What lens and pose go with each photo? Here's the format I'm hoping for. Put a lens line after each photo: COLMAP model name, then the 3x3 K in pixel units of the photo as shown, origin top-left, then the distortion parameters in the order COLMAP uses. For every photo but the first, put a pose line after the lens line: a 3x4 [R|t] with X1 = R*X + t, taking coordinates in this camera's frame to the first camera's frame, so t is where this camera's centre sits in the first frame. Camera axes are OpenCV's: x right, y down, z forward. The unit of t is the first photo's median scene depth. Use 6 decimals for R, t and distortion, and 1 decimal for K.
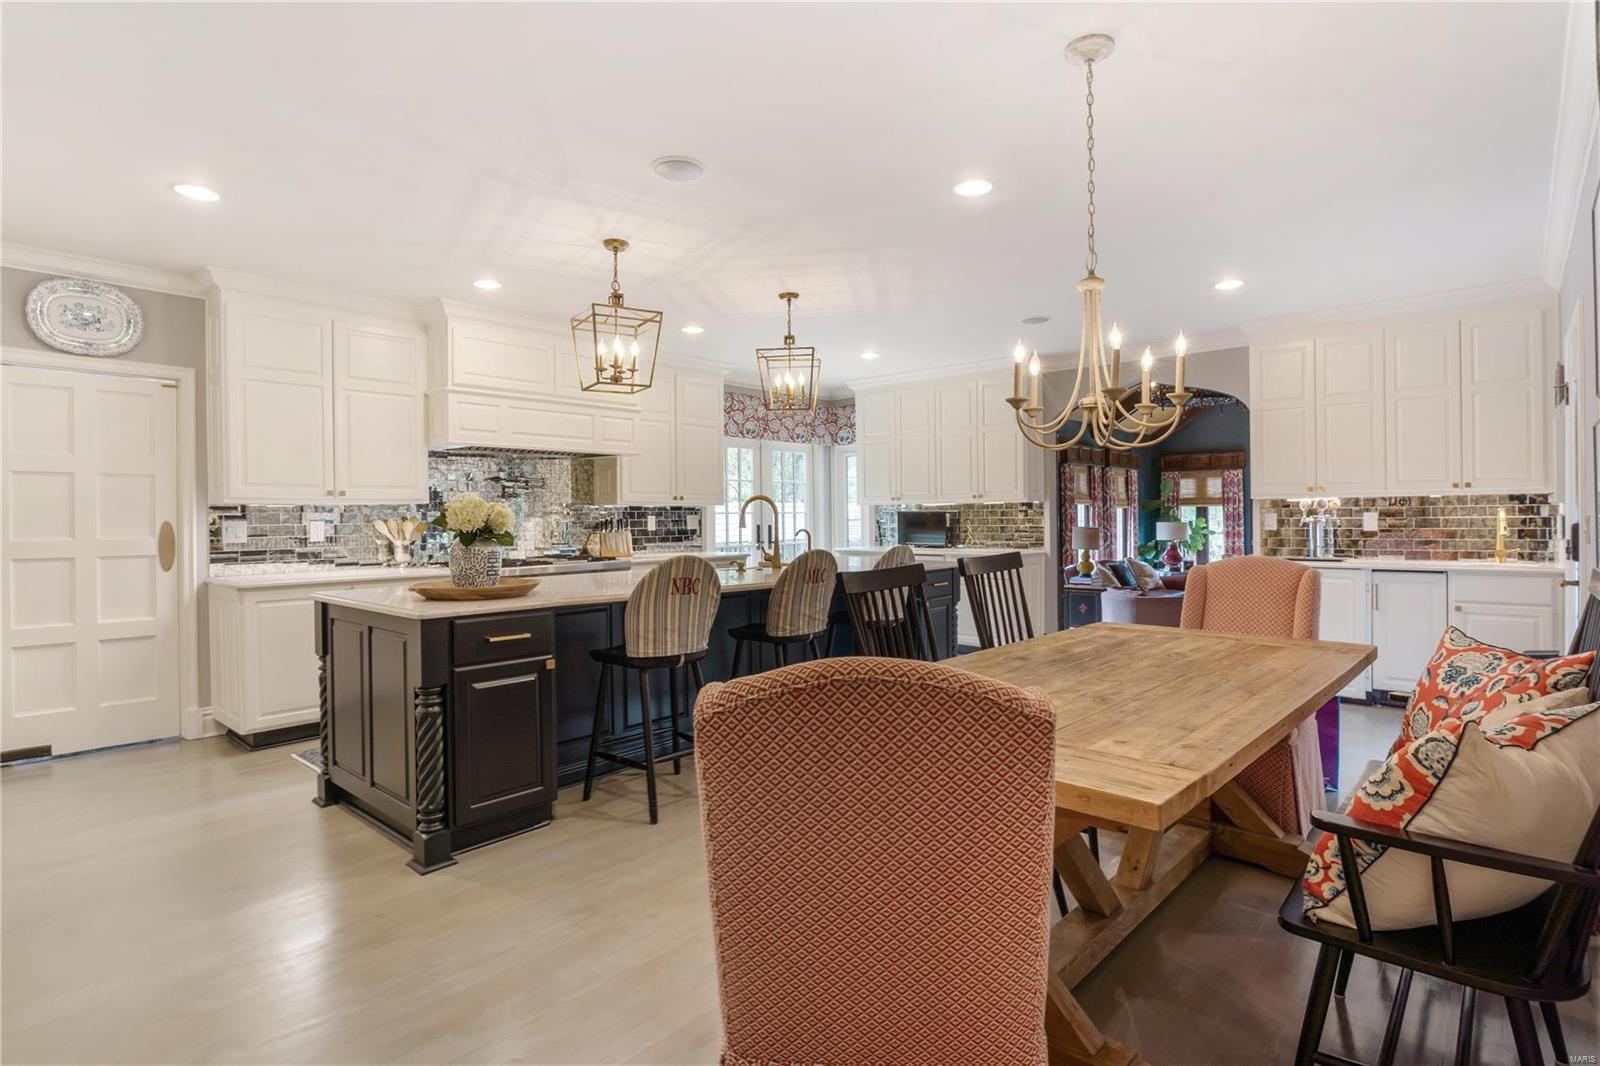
lens RADIAL K [[818.6, 0, 782.6], [0, 818.6, 529.9], [0, 0, 1]] dist [-0.018463, 0.001698]
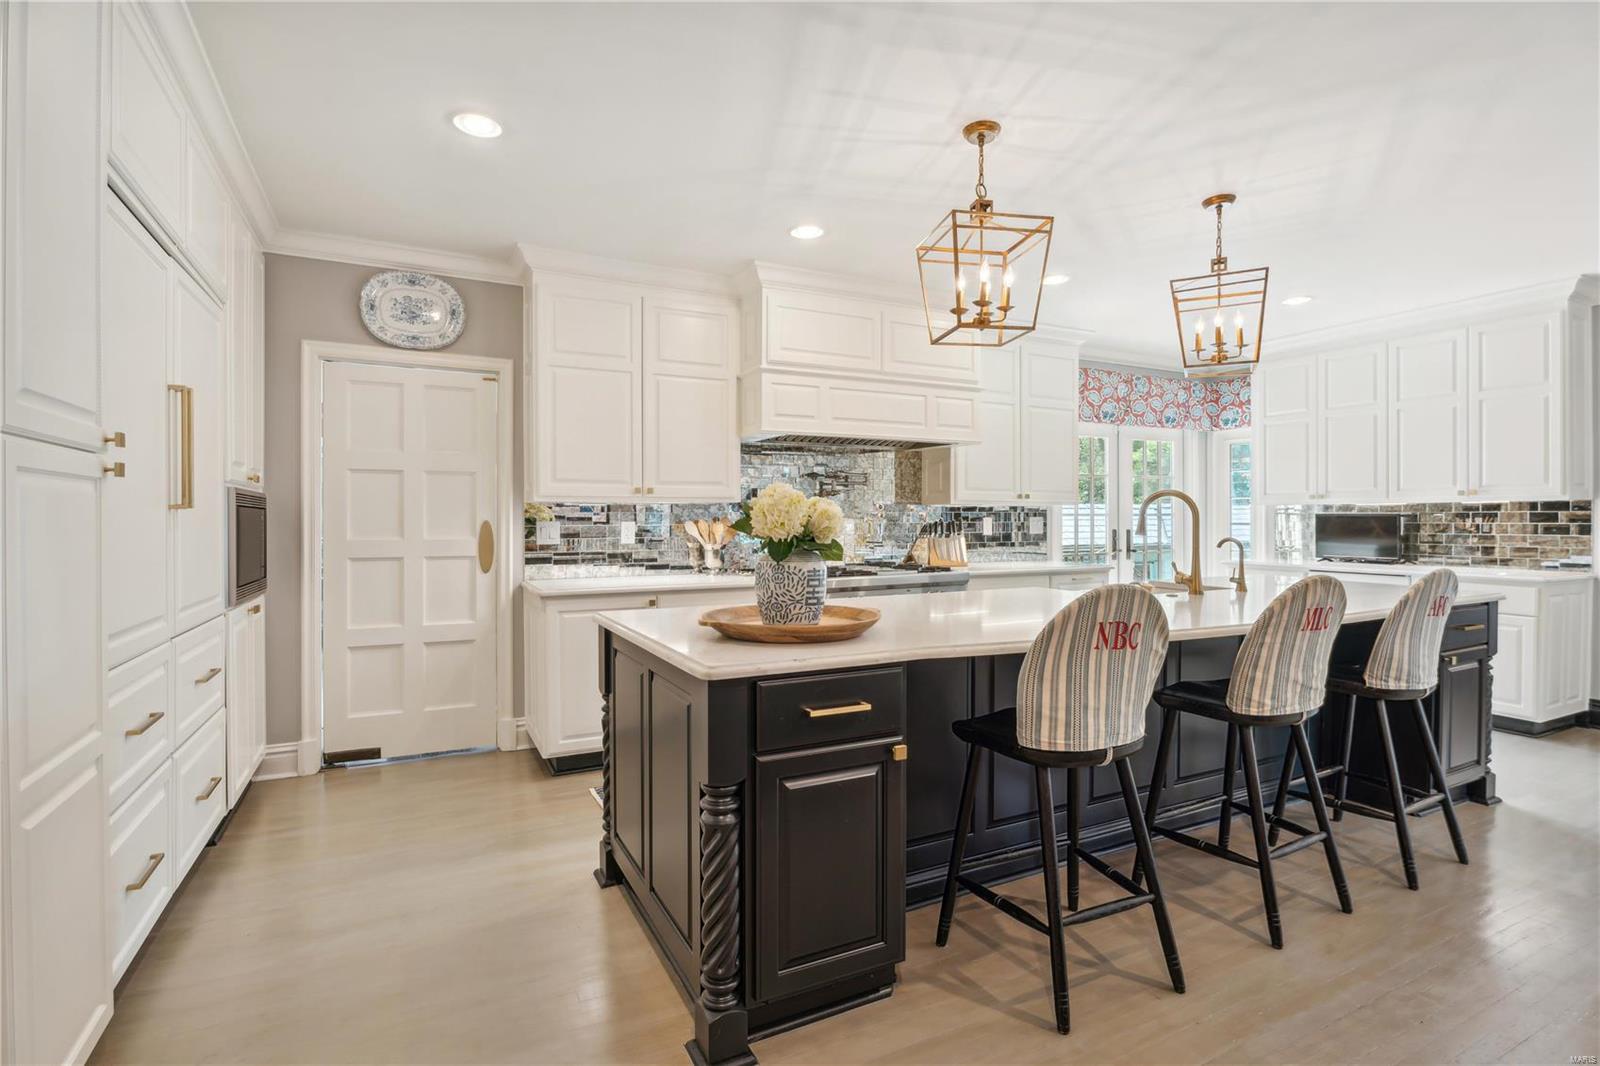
lens RADIAL K [[762.6, 0, 795.7], [0, 762.6, 525.5], [0, 0, 1]] dist [0.000576, -0.000005]
pose [[0.938394, 0.008520, -0.345462, -0.112567], [-0.010746, 0.999932, -0.004527, -0.005204], [0.345400, 0.007960, 0.938422, 0.298502]]
